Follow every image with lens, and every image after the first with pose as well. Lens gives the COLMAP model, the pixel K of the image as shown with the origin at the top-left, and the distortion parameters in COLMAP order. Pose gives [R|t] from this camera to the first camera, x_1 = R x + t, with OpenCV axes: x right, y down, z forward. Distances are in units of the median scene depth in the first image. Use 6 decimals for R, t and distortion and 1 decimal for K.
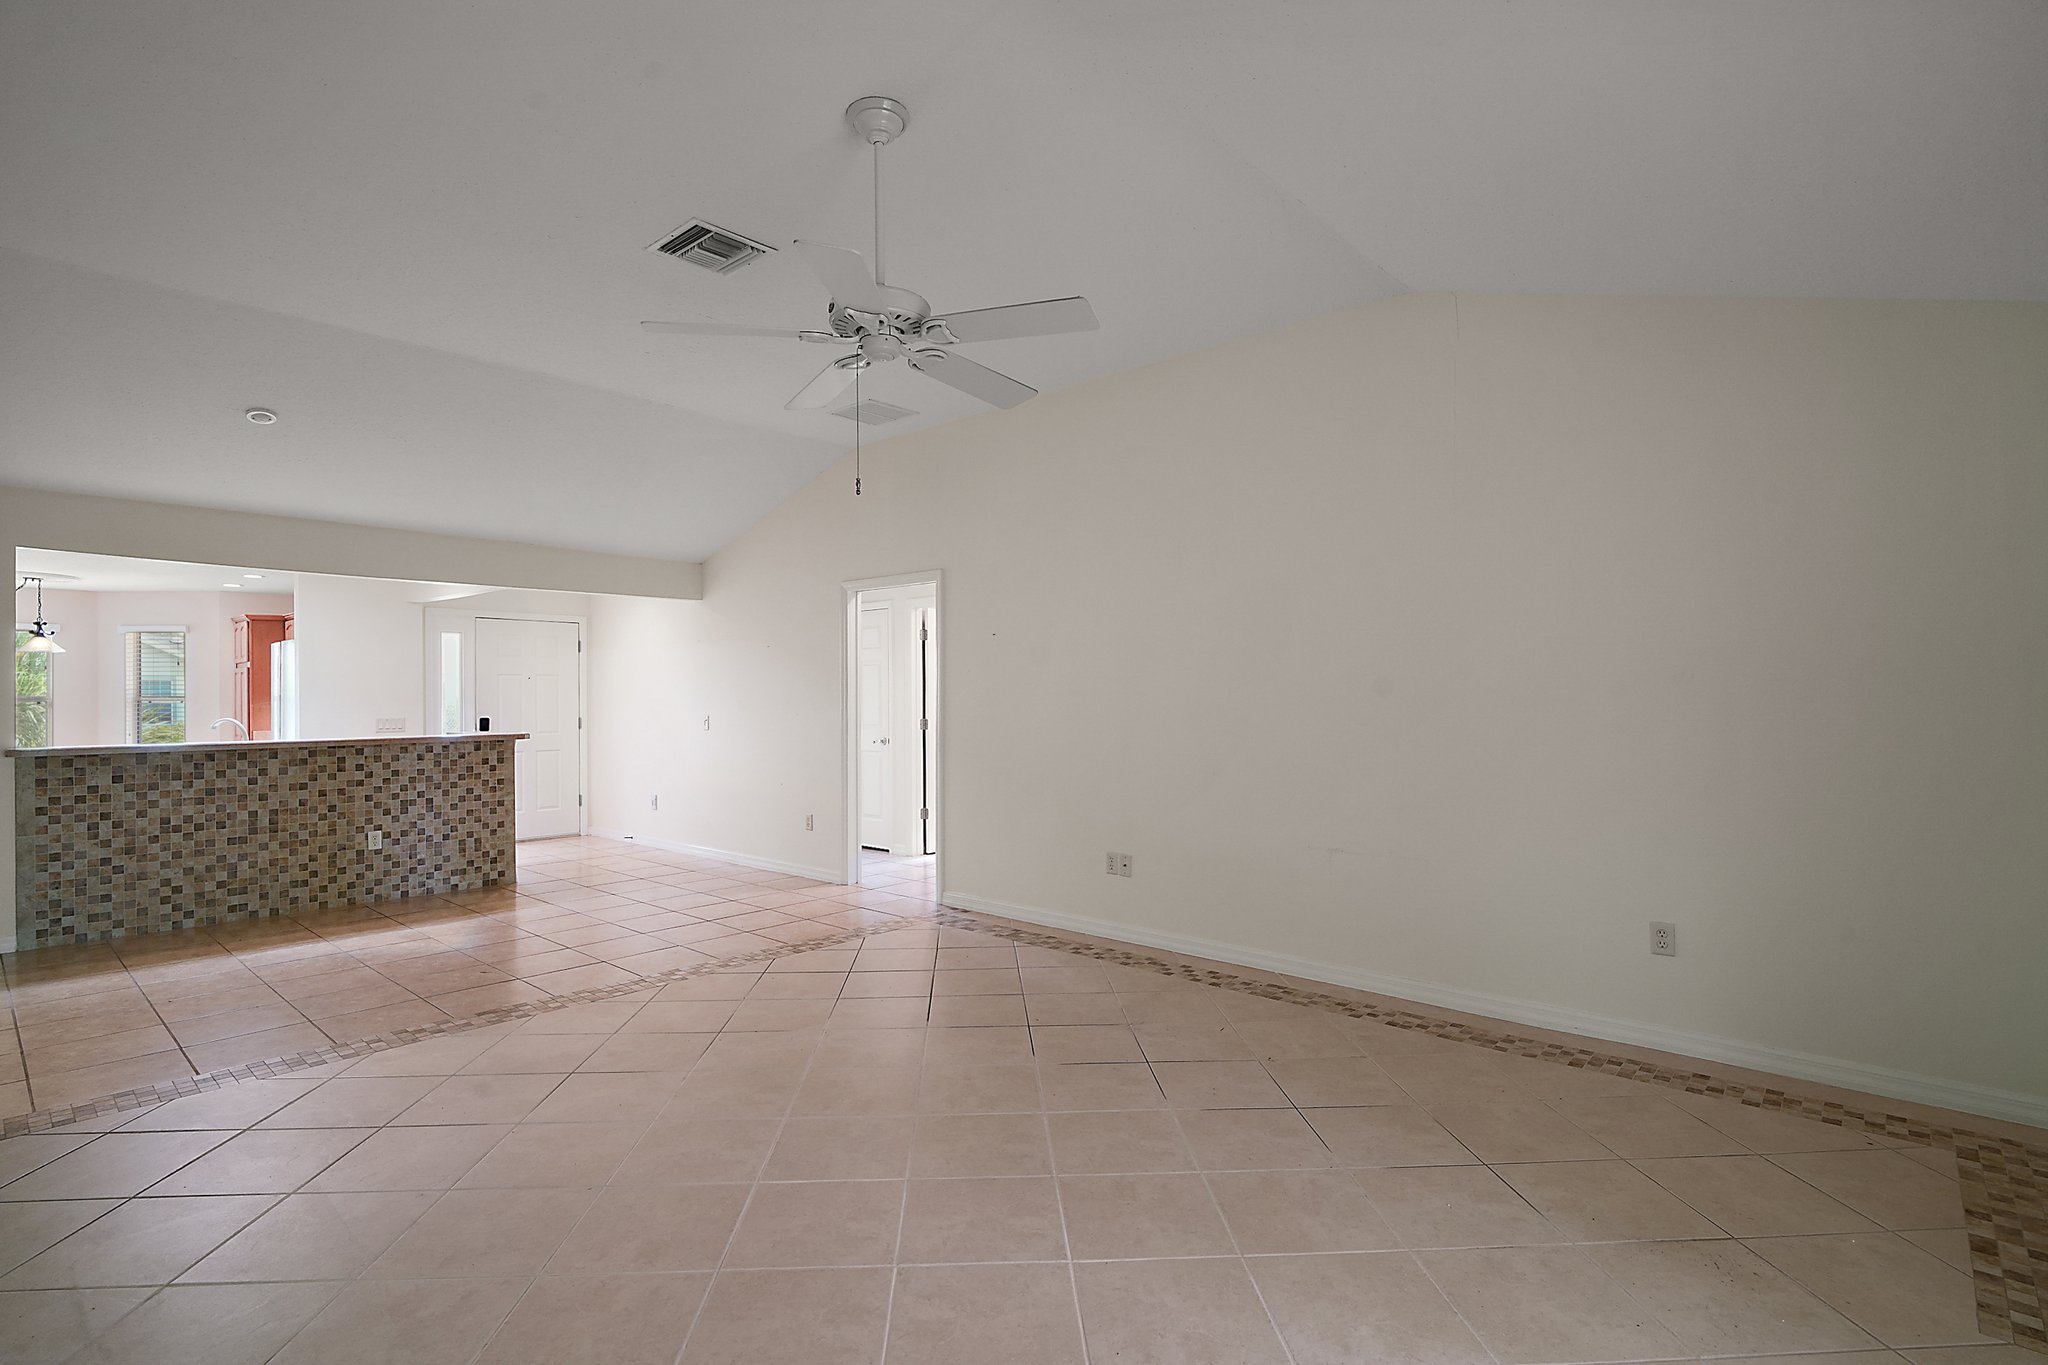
lens RADIAL K [[970.6, 0, 1038.1], [0, 970.6, 696.2], [0, 0, 1]] dist [-0.005868, -0.002029]
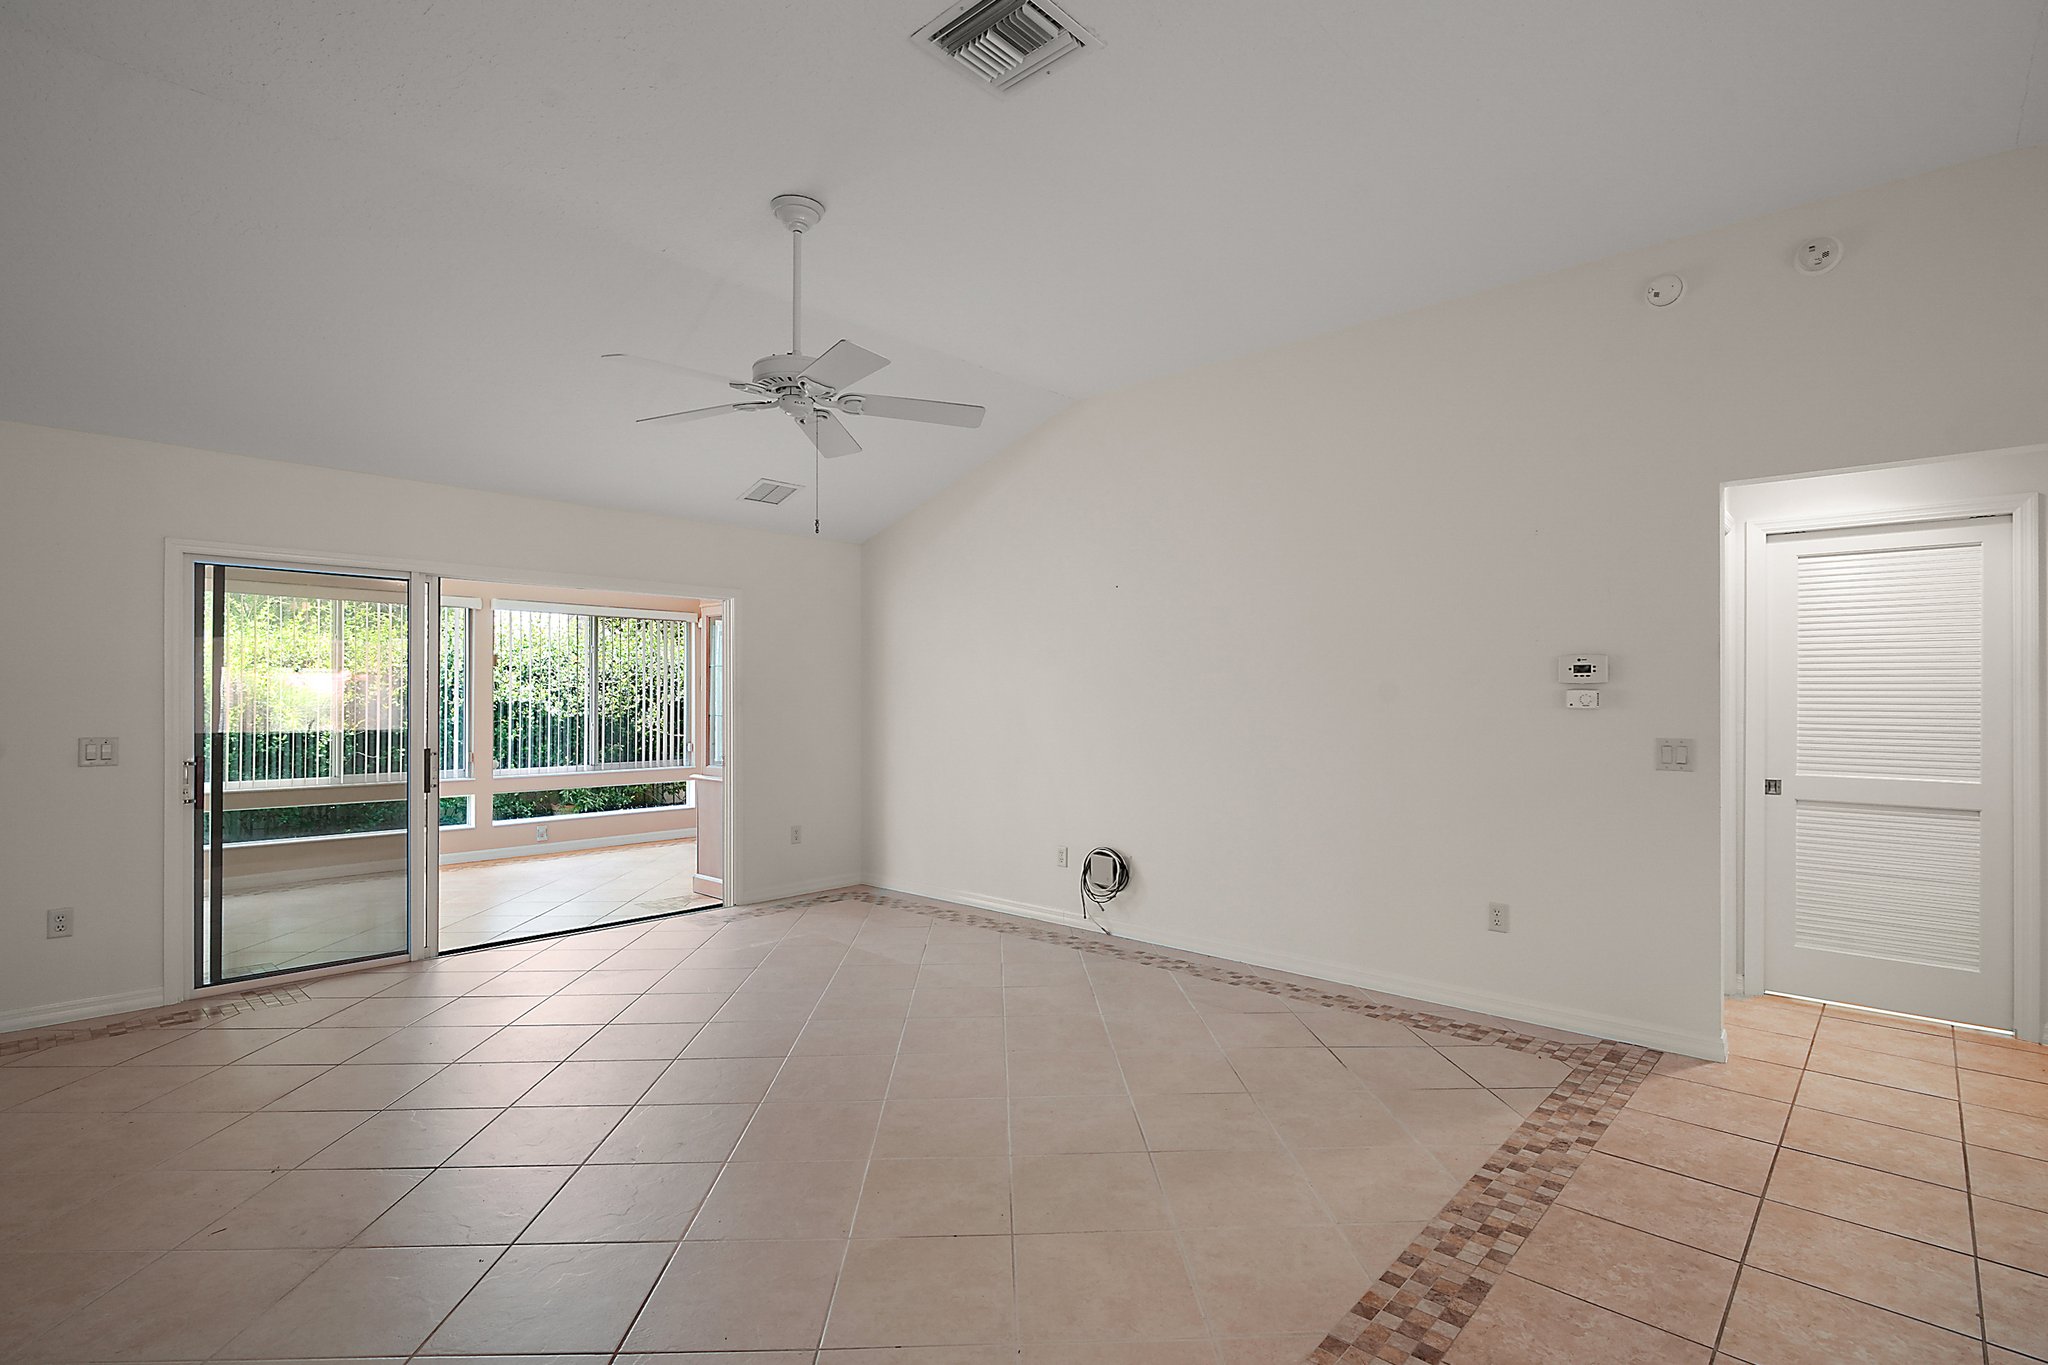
lens RADIAL K [[970.6, 0, 1014.9], [0, 970.6, 690.5], [0, 0, 1]] dist [-0.005868, -0.002029]
pose [[-0.998438, 0.001438, 0.055855, -0.241028], [0.000819, 0.999938, -0.011100, 0.002194], [-0.055868, -0.011037, -0.998377, 1.075447]]
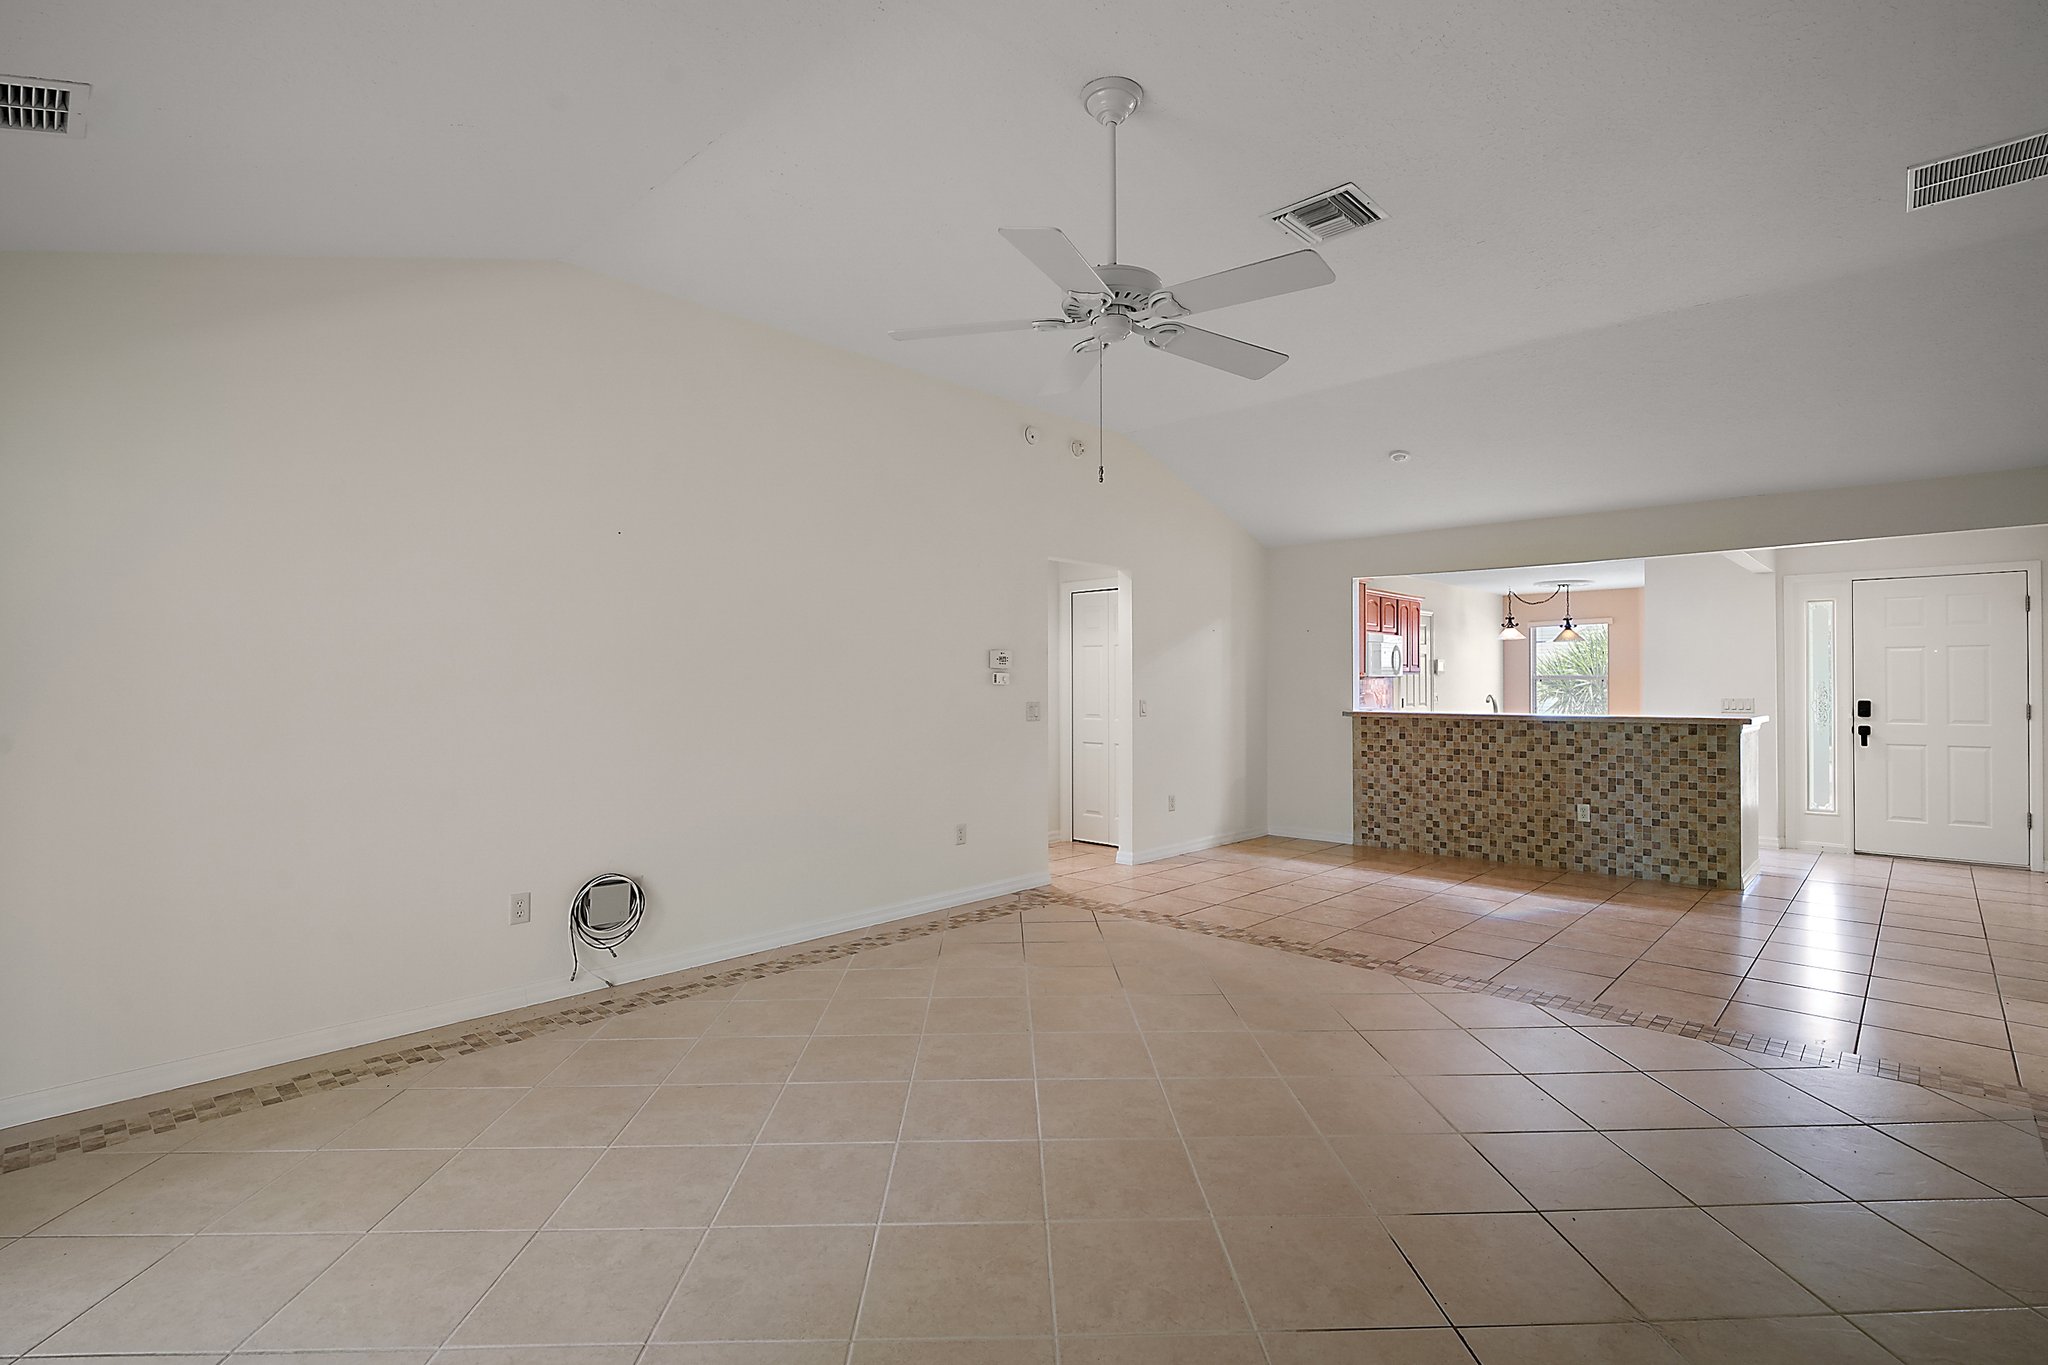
lens RADIAL K [[970.6, 0, 1030.6], [0, 970.6, 679.0], [0, 0, 1]] dist [-0.005868, -0.002029]
pose [[-0.044108, 0.001869, -0.999025, 0.418656], [0.003435, 0.999993, 0.001719, -0.000257], [0.999021, -0.003356, -0.044114, 0.478979]]
